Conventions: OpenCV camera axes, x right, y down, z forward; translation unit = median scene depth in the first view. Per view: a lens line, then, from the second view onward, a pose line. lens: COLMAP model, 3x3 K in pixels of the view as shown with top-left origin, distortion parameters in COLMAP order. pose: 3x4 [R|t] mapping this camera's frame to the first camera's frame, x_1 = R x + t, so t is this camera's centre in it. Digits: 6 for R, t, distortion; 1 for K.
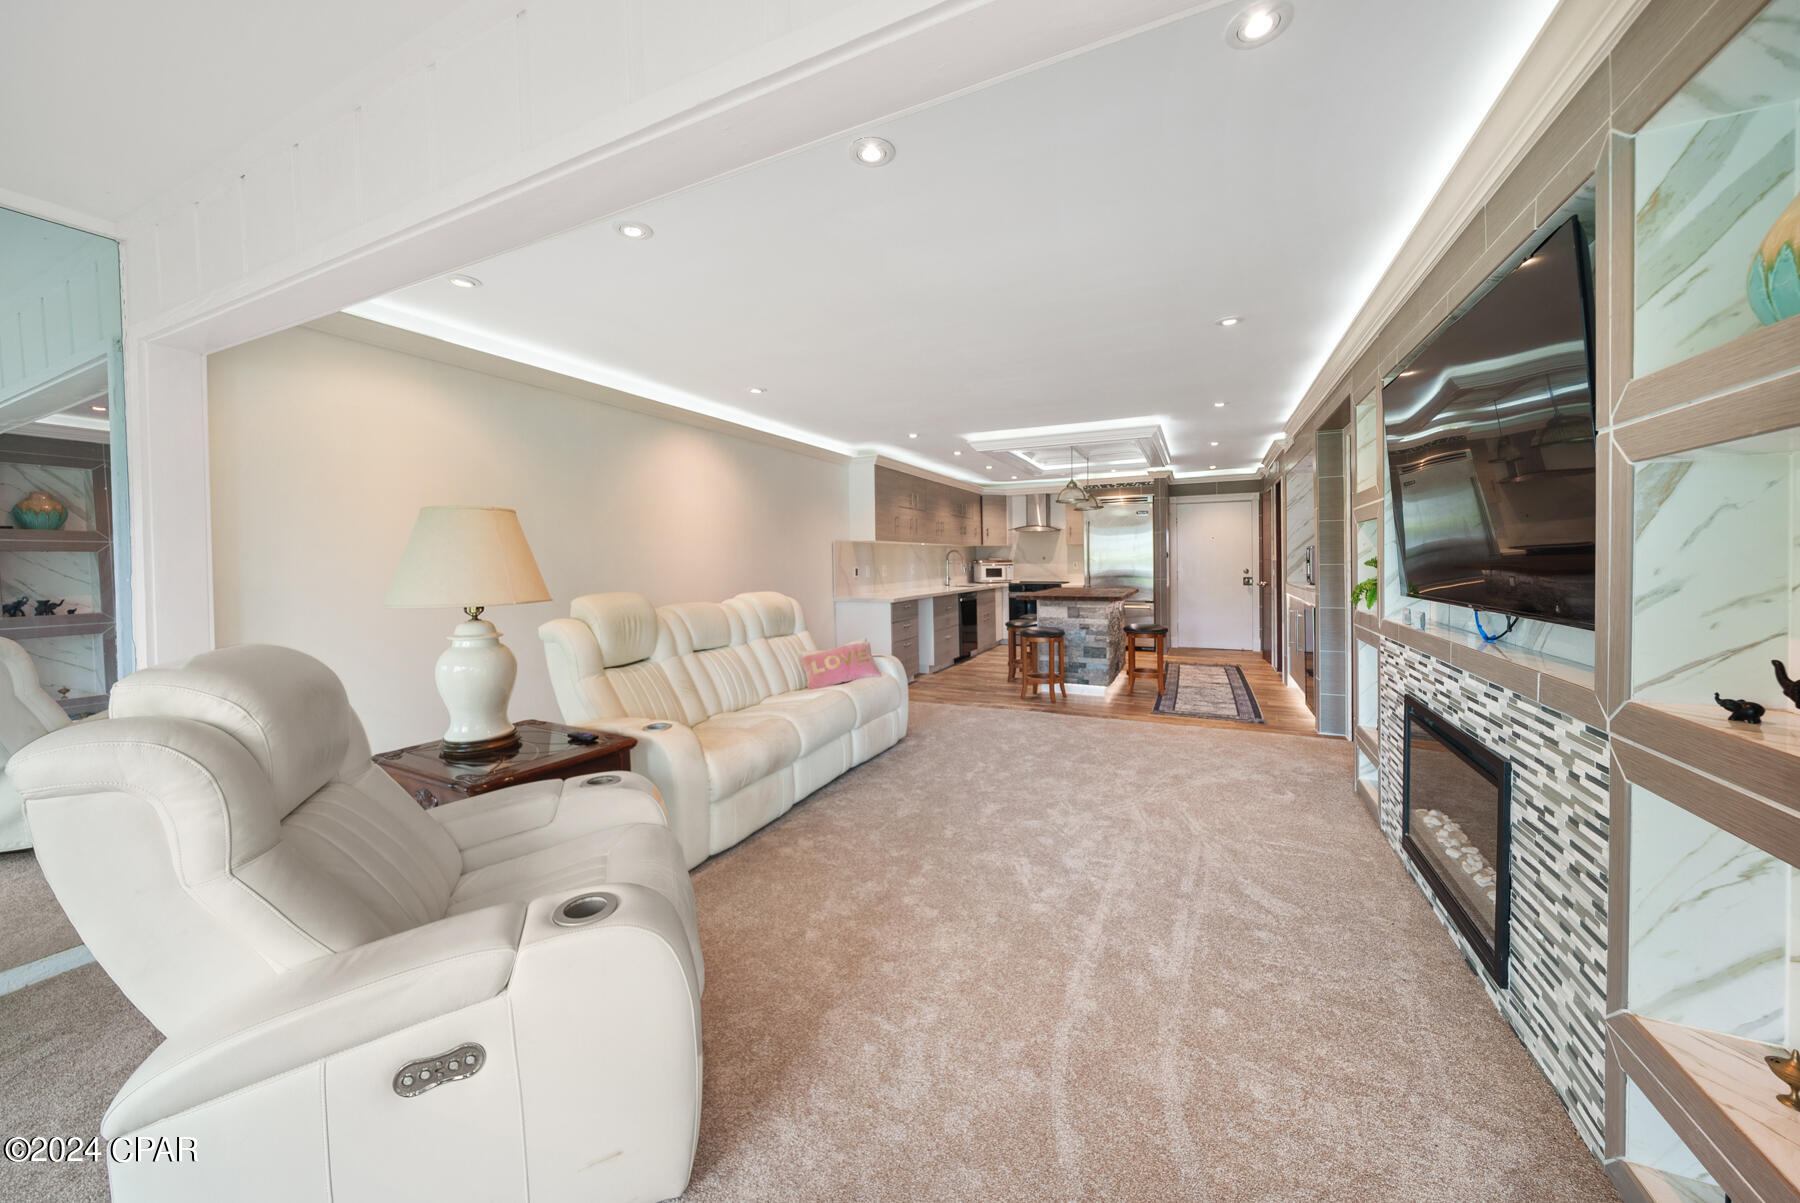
lens RADIAL K [[633.1, 0, 902.4], [0, 633.1, 561.8], [0, 0, 1]] dist [-0.000651, -0.000001]
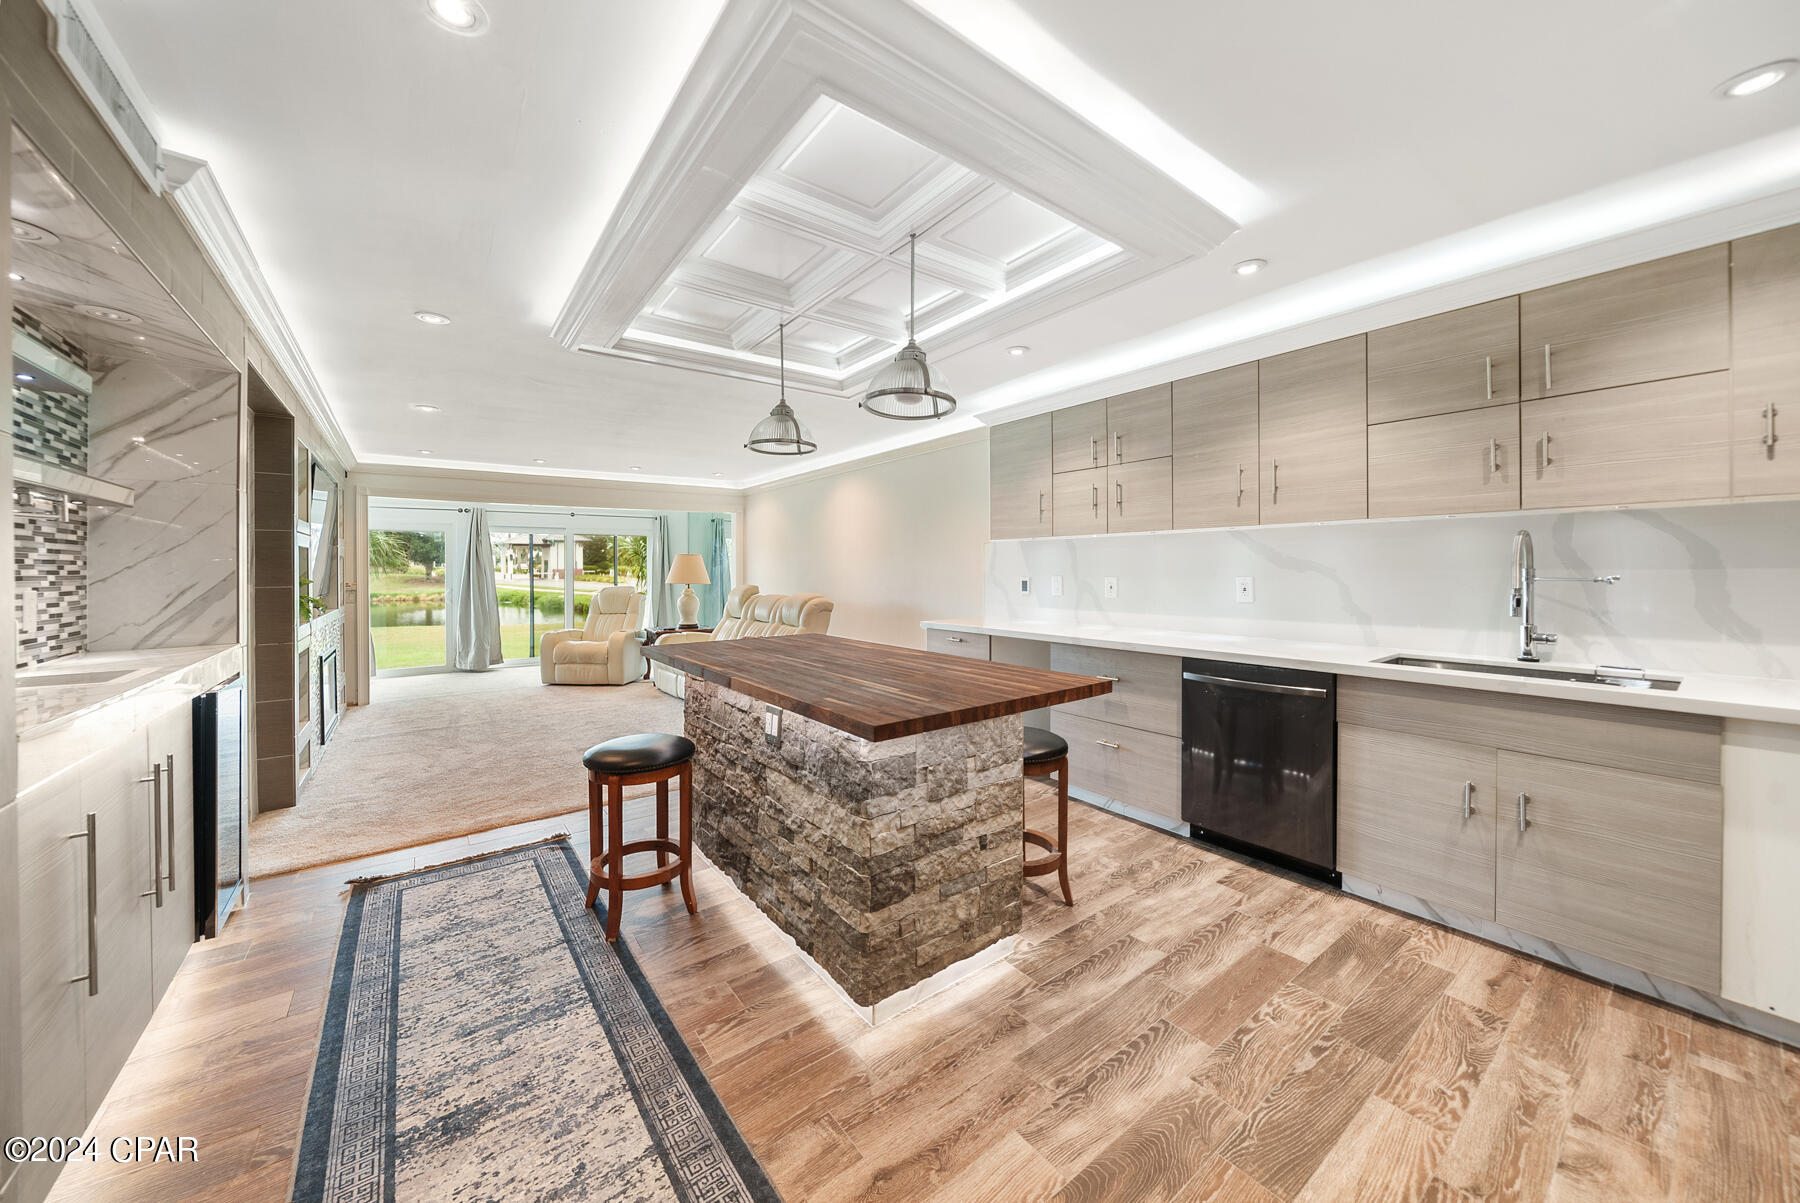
lens RADIAL K [[639.7, 0, 888.0], [0, 639.7, 572.9], [0, 0, 1]] dist [-0.002808, -0.000108]
pose [[-0.473023, 0.020116, -0.880821, 0.500579], [0.010257, 0.999797, 0.017324, -0.009153], [0.880991, -0.000840, -0.473133, 1.003439]]
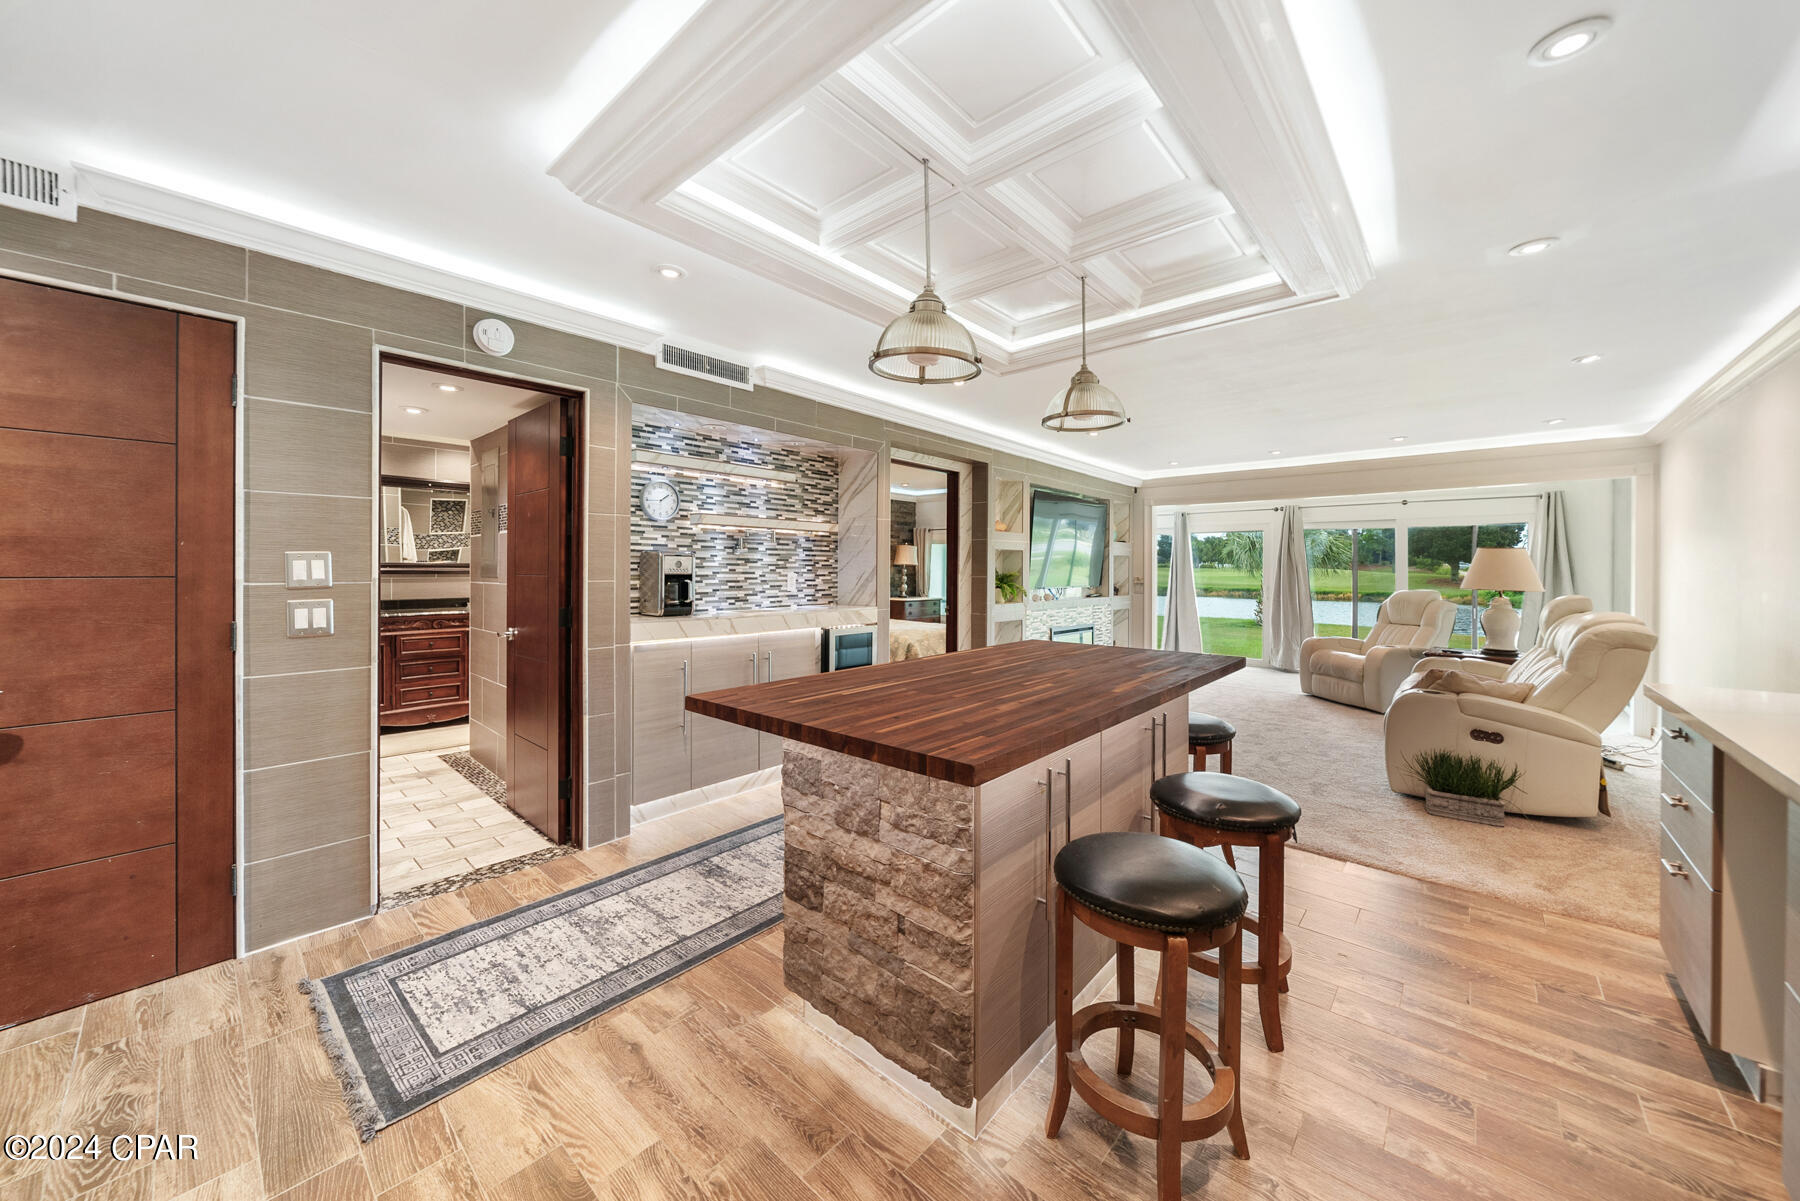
lens RADIAL K [[652.2, 0, 895.4], [0, 652.2, 567.9], [0, 0, 1]] dist [-0.001200, -0.000466]
pose [[-0.956892, 0.005906, 0.290385, 0.206176], [0.005436, 0.999982, -0.002425, -0.004360], [-0.290395, -0.000742, -0.956907, 1.104749]]
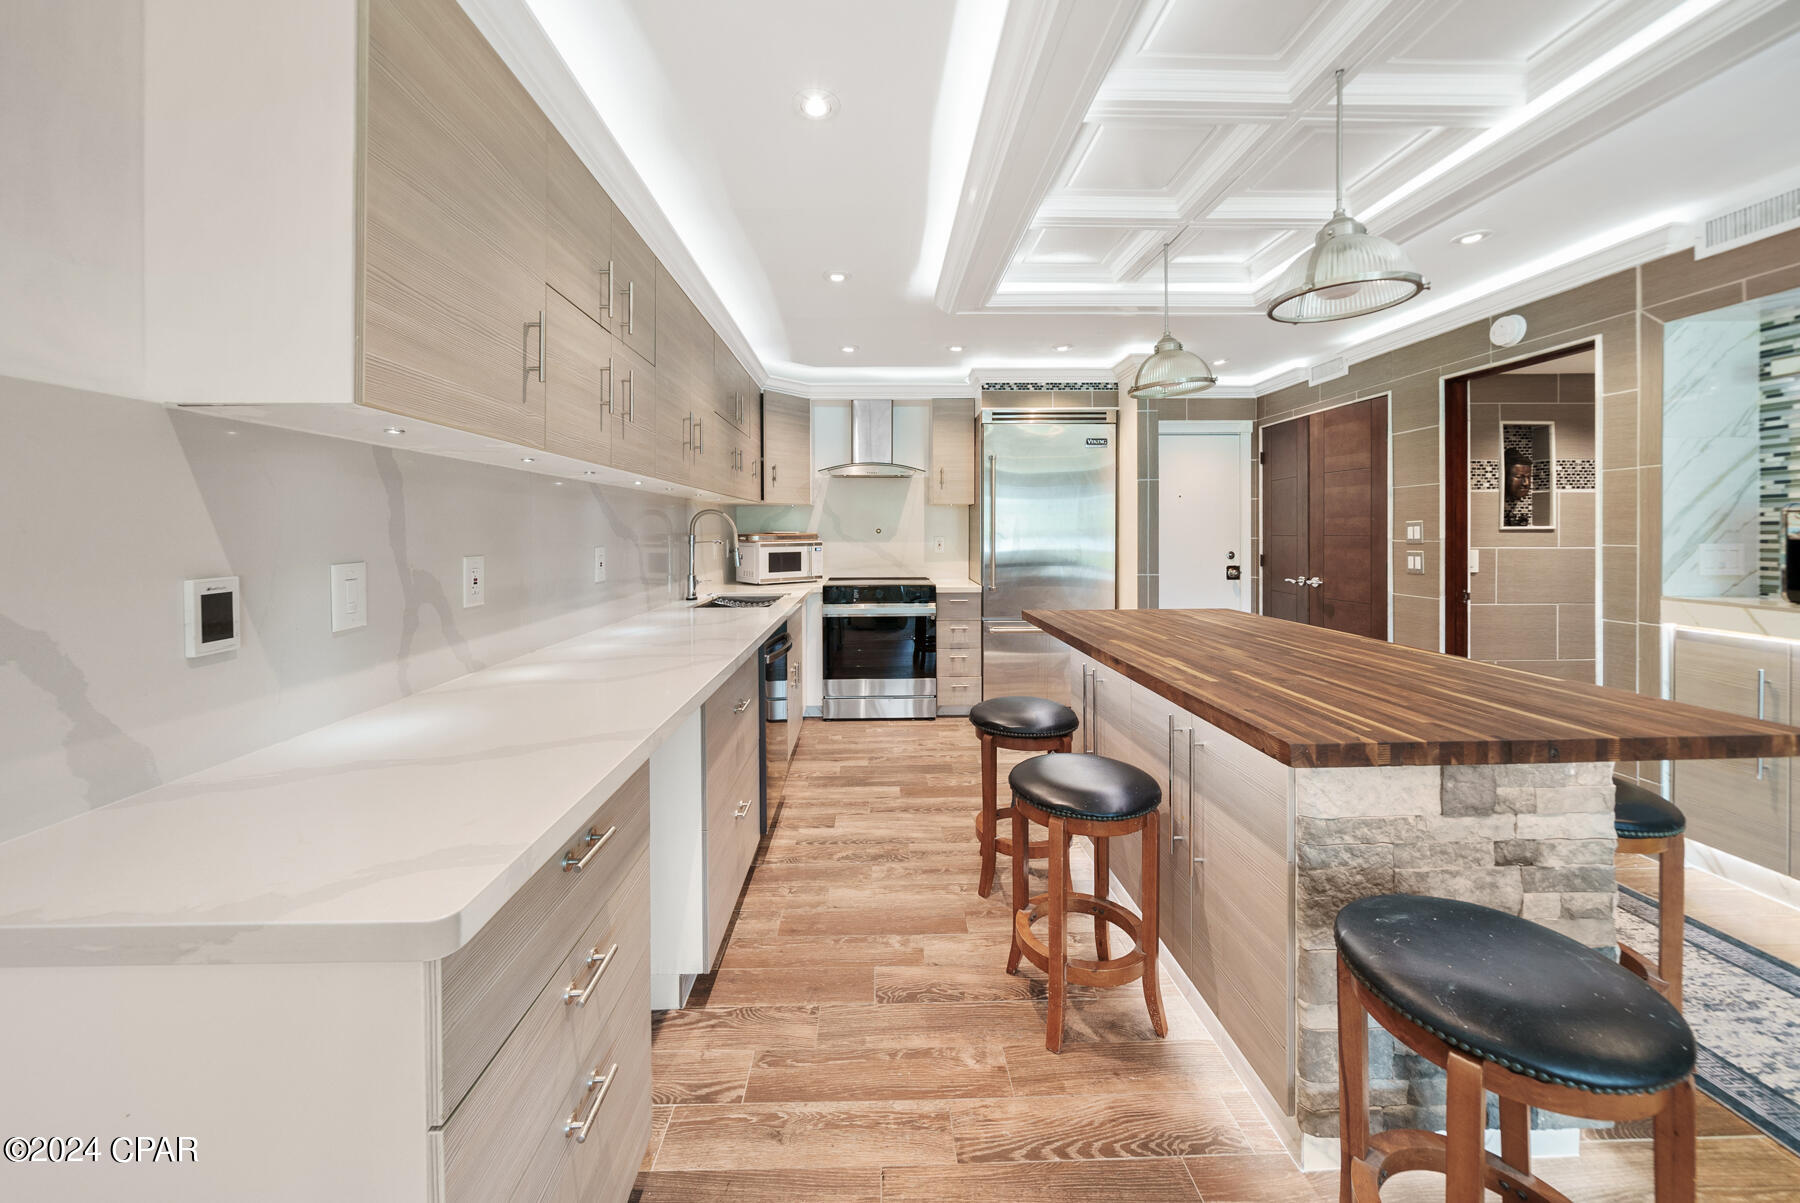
lens RADIAL K [[644.8, 0, 889.3], [0, 644.8, 534.0], [0, 0, 1]] dist [-0.000651, -0.000011]
pose [[0.894481, 0.003368, 0.447093, 0.001782], [-0.002964, 0.999994, -0.001602, -0.003000], [-0.447096, 0.000107, 0.894486, 0.666210]]
